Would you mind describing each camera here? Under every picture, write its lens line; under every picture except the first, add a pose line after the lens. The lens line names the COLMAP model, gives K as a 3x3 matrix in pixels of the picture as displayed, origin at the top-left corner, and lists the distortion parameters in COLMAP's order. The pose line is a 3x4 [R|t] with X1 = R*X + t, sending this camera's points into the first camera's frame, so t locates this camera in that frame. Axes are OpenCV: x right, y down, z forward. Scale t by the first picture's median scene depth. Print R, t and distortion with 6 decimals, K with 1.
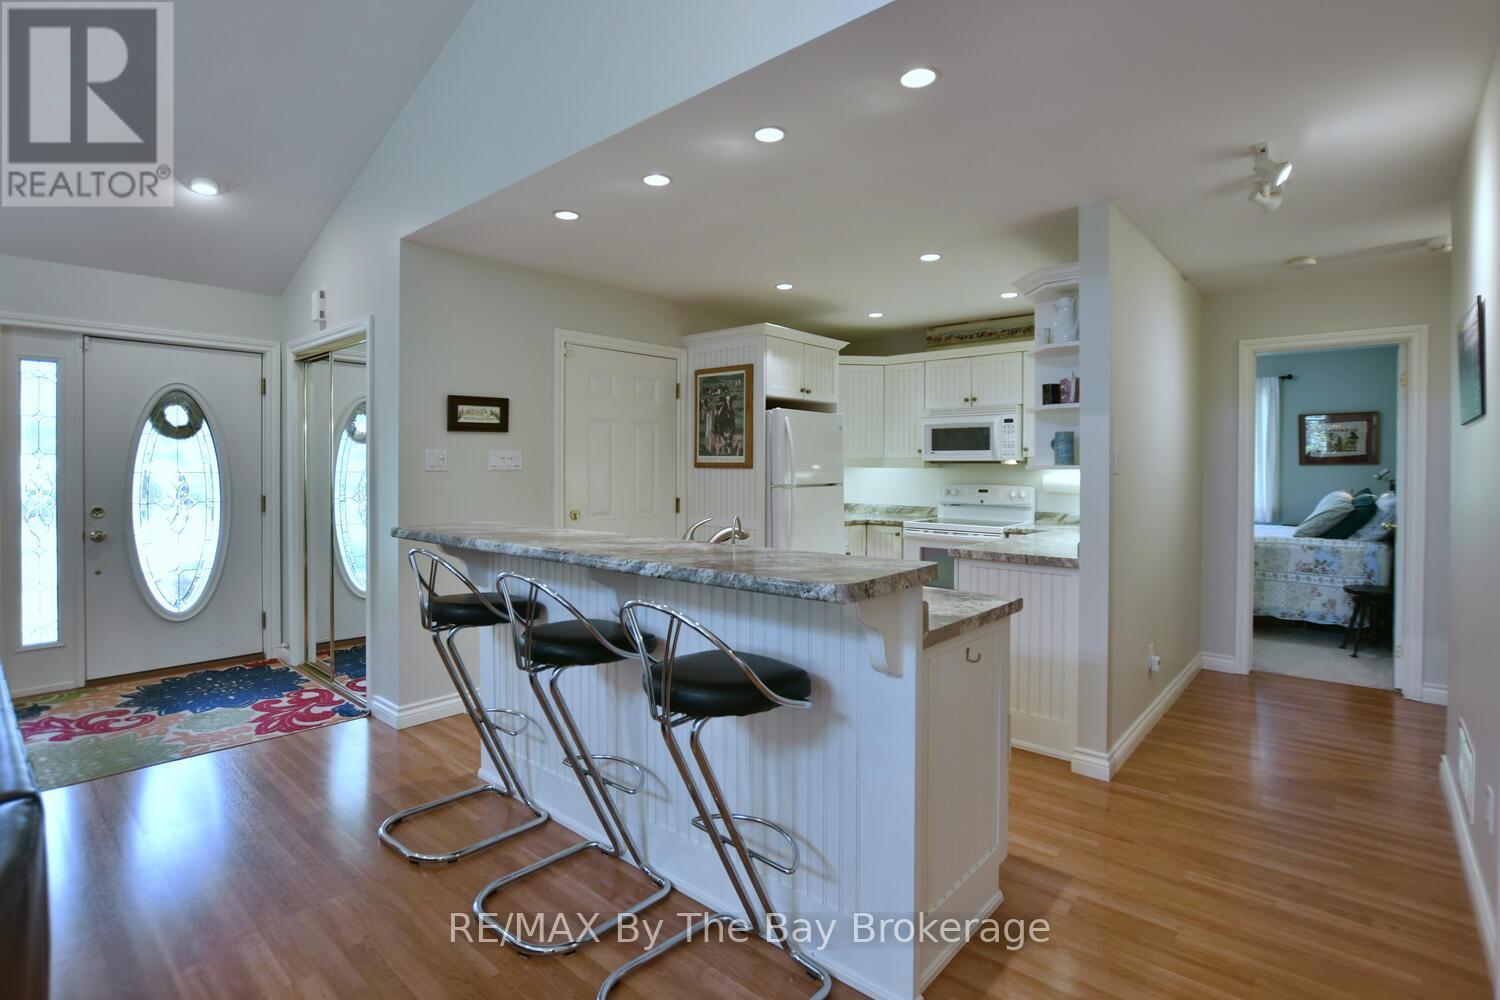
lens RADIAL K [[730.1, 0, 742.6], [0, 730.1, 484.2], [0, 0, 1]] dist [-0.000635, -0.000339]
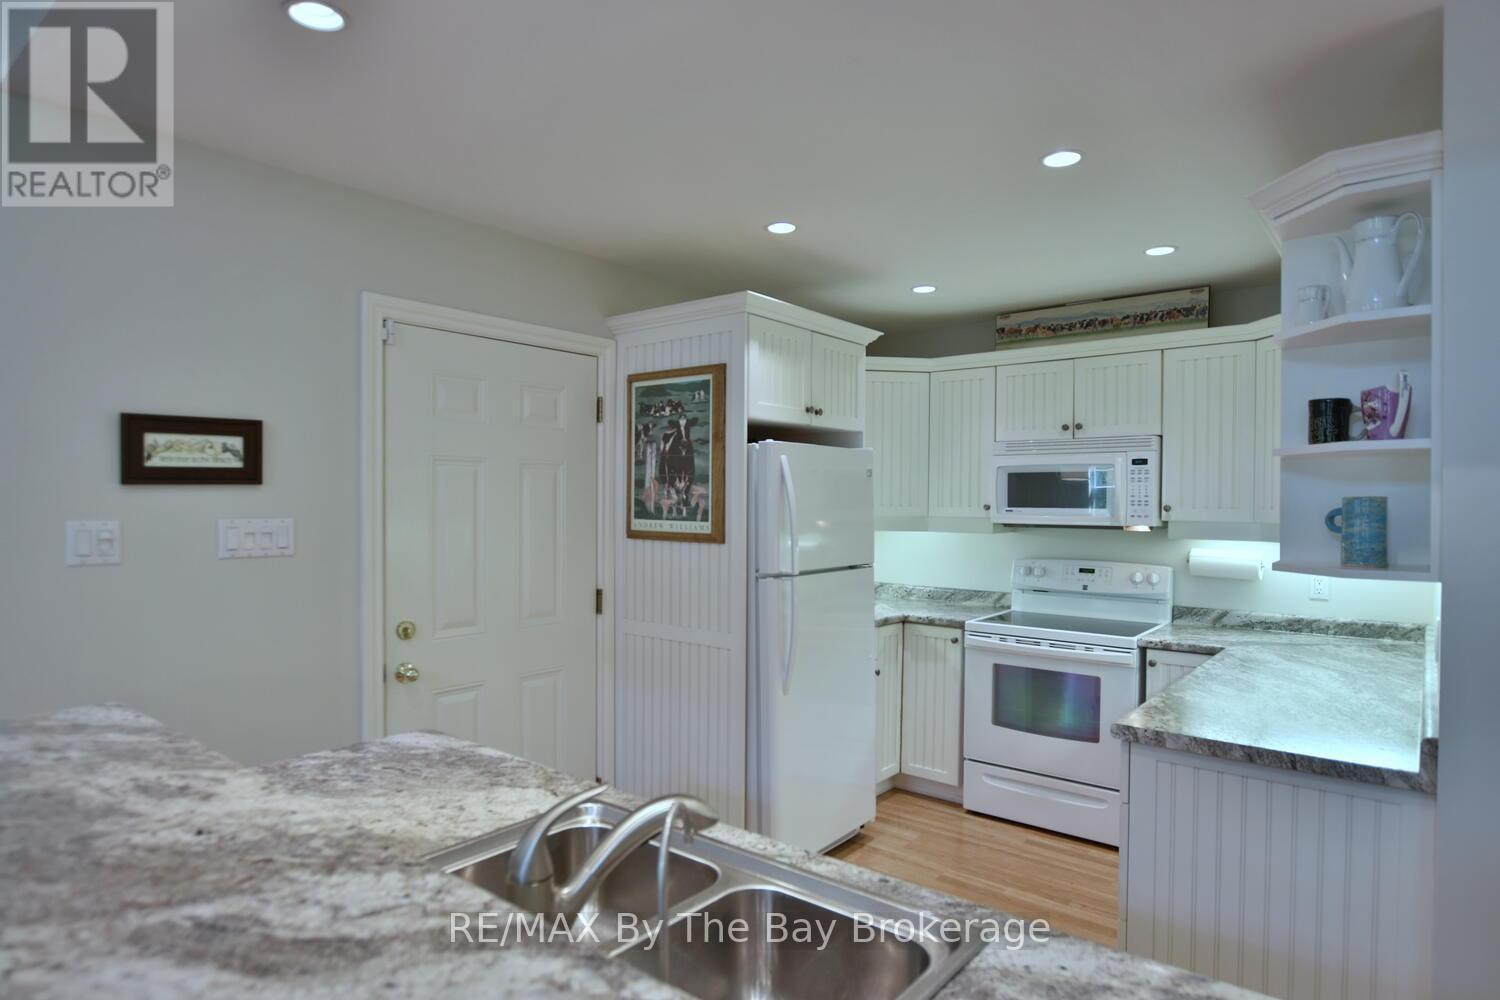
lens RADIAL K [[835.8, 0, 745.8], [0, 835.8, 522.0], [0, 0, 1]] dist [0.004962, -0.001348]
pose [[0.999139, 0.002216, 0.041441, 0.002760], [-0.002364, 0.999991, 0.003532, -0.039517], [-0.041433, -0.003627, 0.999135, 0.320285]]
